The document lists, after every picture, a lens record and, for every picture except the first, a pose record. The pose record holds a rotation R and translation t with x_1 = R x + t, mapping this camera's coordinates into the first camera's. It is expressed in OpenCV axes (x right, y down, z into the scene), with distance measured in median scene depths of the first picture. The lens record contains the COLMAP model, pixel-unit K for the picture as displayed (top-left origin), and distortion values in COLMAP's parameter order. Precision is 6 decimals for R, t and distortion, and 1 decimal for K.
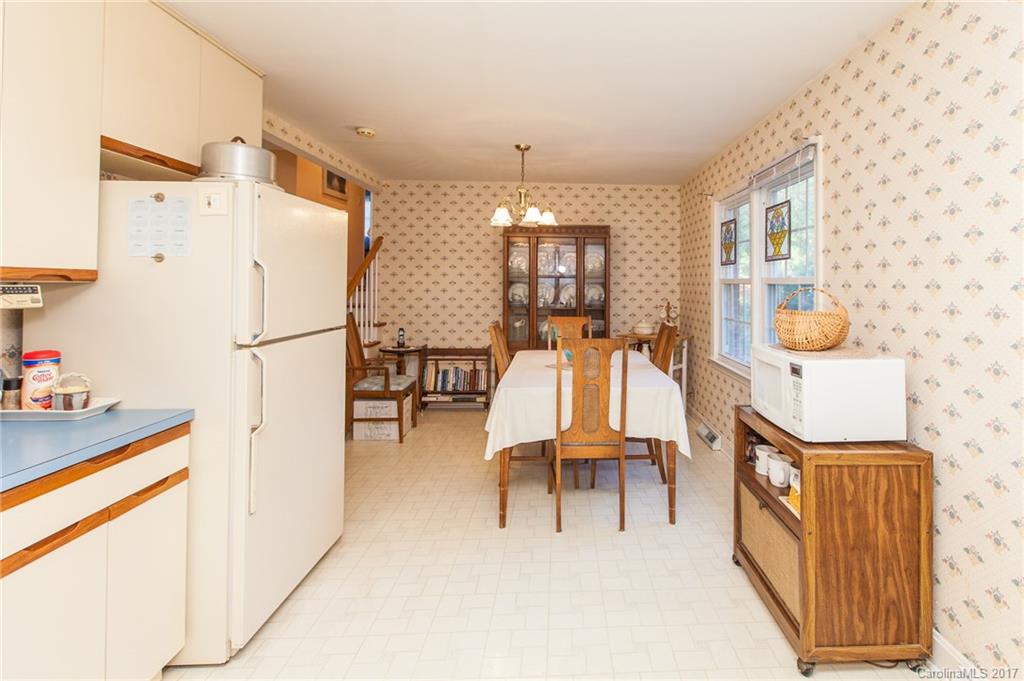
lens RADIAL K [[475.9, 0, 582.2], [0, 475.9, 277.5], [0, 0, 1]] dist [0.000676, 0.000102]
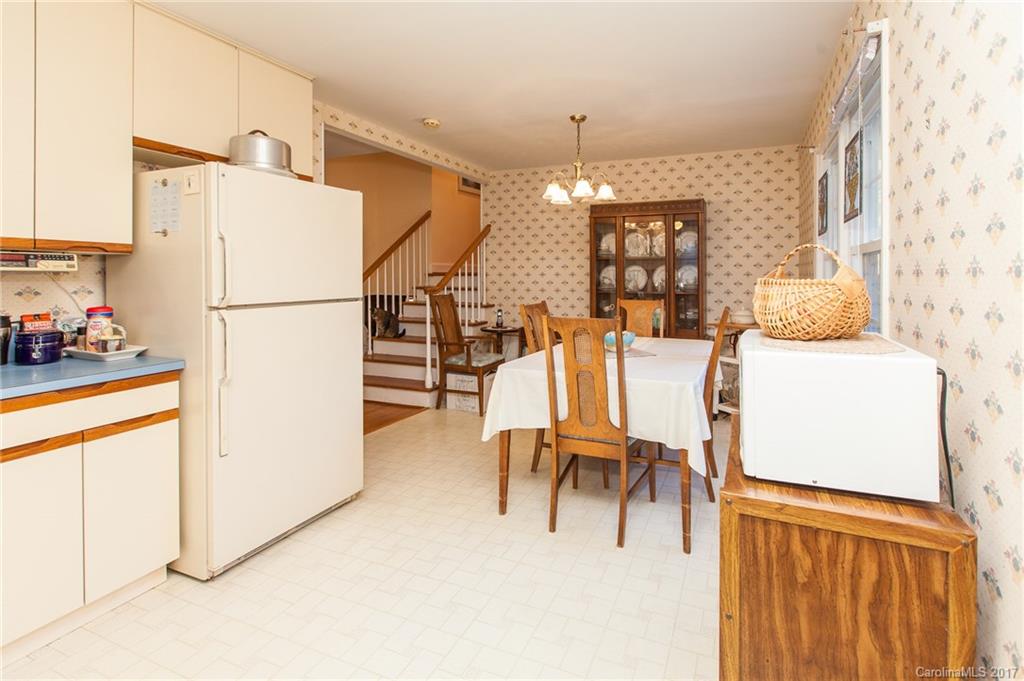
lens RADIAL K [[464.8, 0, 572.1], [0, 464.8, 277.0], [0, 0, 1]] dist [0.000142, 0.000171]
pose [[0.915335, -0.003542, -0.402678, 0.344053], [0.009244, 0.999883, 0.012217, 0.042832], [0.402588, -0.014905, 0.915260, 0.220017]]
